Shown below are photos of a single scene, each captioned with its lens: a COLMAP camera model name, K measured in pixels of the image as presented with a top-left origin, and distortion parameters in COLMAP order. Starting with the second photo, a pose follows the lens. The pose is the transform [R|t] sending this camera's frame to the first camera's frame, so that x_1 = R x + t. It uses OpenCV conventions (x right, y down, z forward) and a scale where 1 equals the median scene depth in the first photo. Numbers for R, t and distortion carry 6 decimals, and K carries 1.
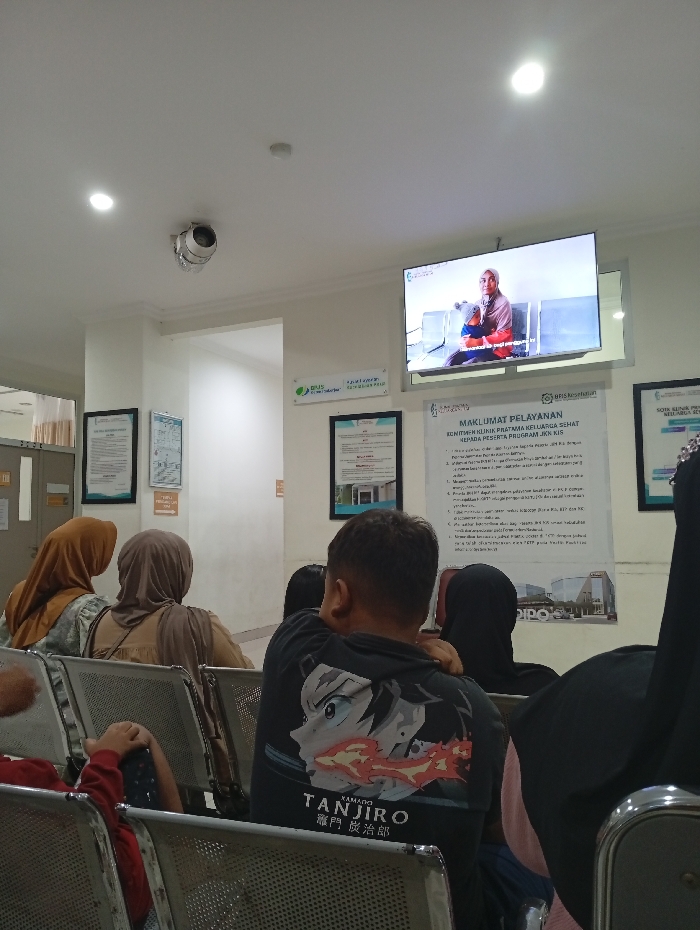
lens RADIAL K [[713.3, 0, 350.0], [0, 713.3, 465.0], [0, 0, 1]] dist [0.117640, -0.246513]
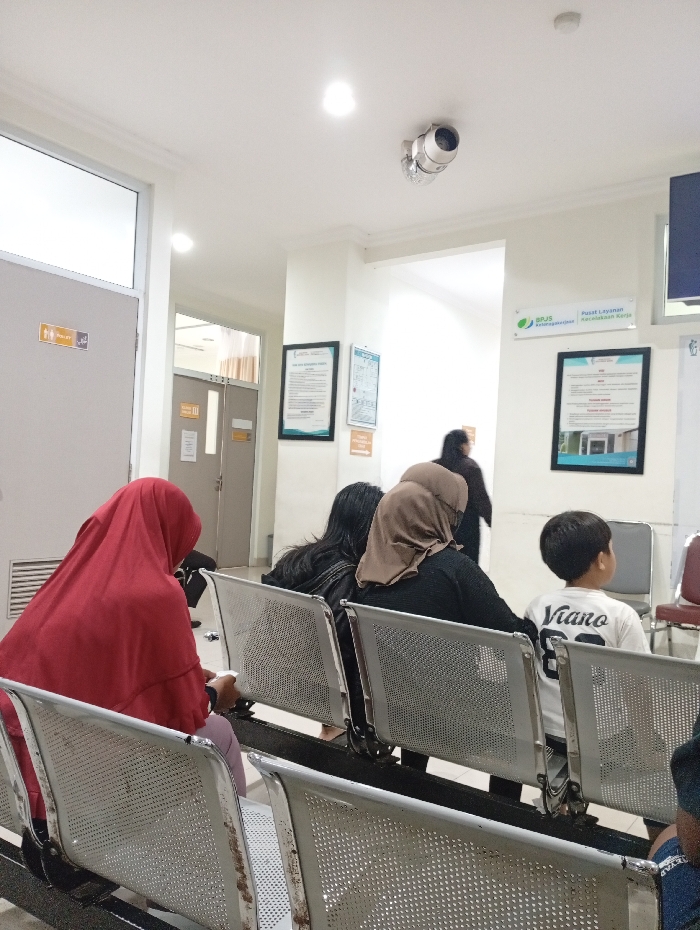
lens RADIAL K [[713.3, 0, 350.0], [0, 713.3, 465.0], [0, 0, 1]] dist [0.117640, -0.246513]
pose [[0.980770, 0.054986, -0.187260, -0.102708], [-0.041480, 0.996298, 0.075294, 0.012901], [0.190707, -0.066078, 0.979420, 0.073106]]
